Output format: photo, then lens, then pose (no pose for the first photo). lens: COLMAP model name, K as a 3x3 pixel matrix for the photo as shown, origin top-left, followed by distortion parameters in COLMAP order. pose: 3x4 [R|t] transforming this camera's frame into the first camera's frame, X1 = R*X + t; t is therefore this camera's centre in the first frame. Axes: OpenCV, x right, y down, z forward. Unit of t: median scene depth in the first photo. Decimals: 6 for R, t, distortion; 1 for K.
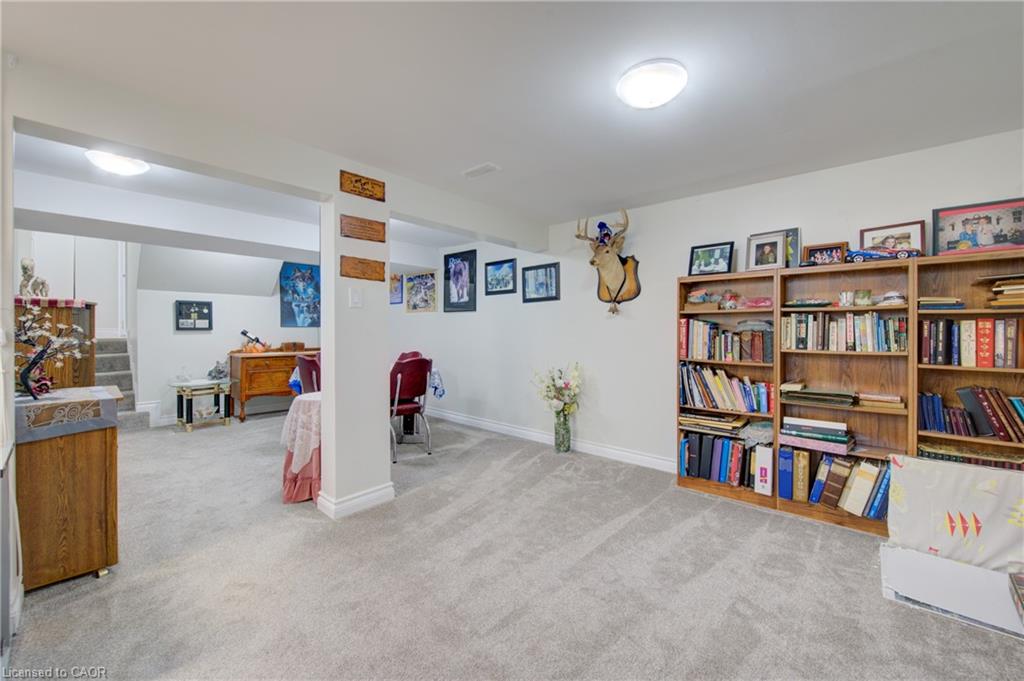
lens RADIAL K [[410.0, 0, 523.3], [0, 410.0, 337.3], [0, 0, 1]] dist [0.001111, 0.000106]
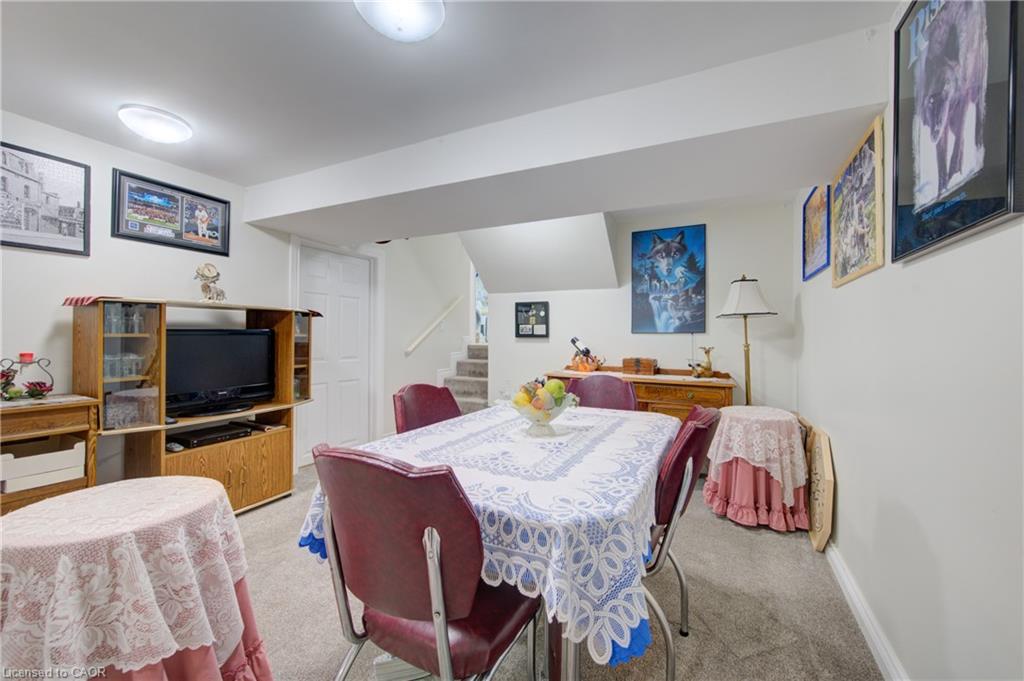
lens RADIAL K [[410.0, 0, 523.3], [0, 410.0, 337.3], [0, 0, 1]] dist [0.001111, 0.000106]
pose [[0.242921, -0.003931, -0.970038, -0.008496], [-0.031311, 0.999439, -0.011892, -0.006744], [0.969541, 0.033262, 0.242661, 0.741794]]
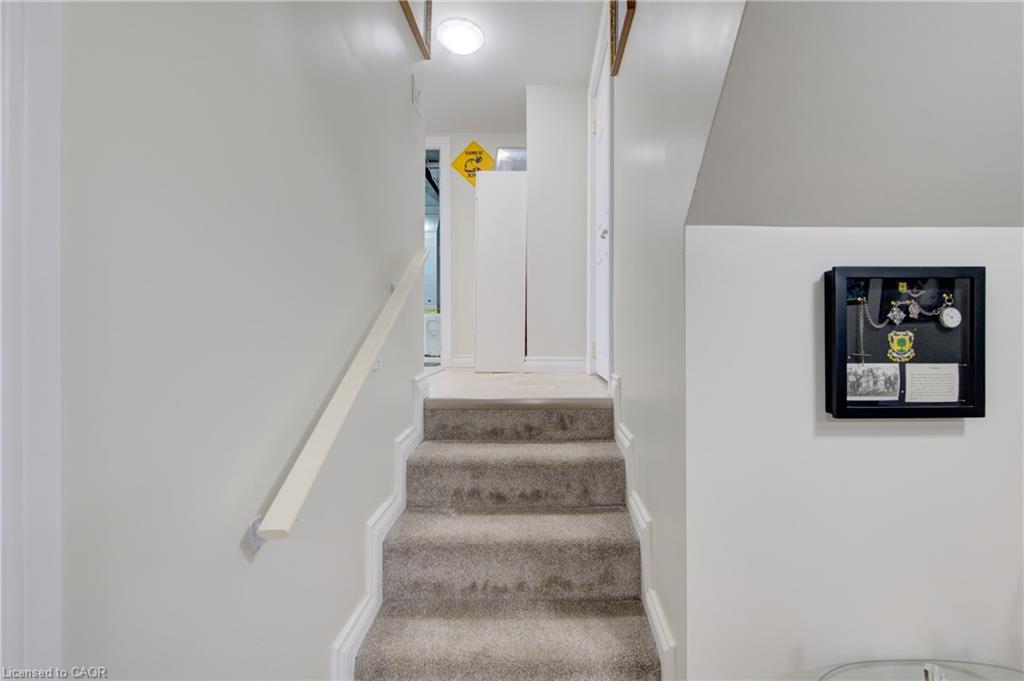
lens RADIAL K [[410.0, 0, 523.3], [0, 410.0, 337.3], [0, 0, 1]] dist [0.001111, 0.000106]
pose [[0.647145, -0.002089, -0.762364, -0.728578], [-0.016821, 0.999714, -0.017019, -0.046149], [0.762181, 0.023837, 0.646924, 0.692867]]
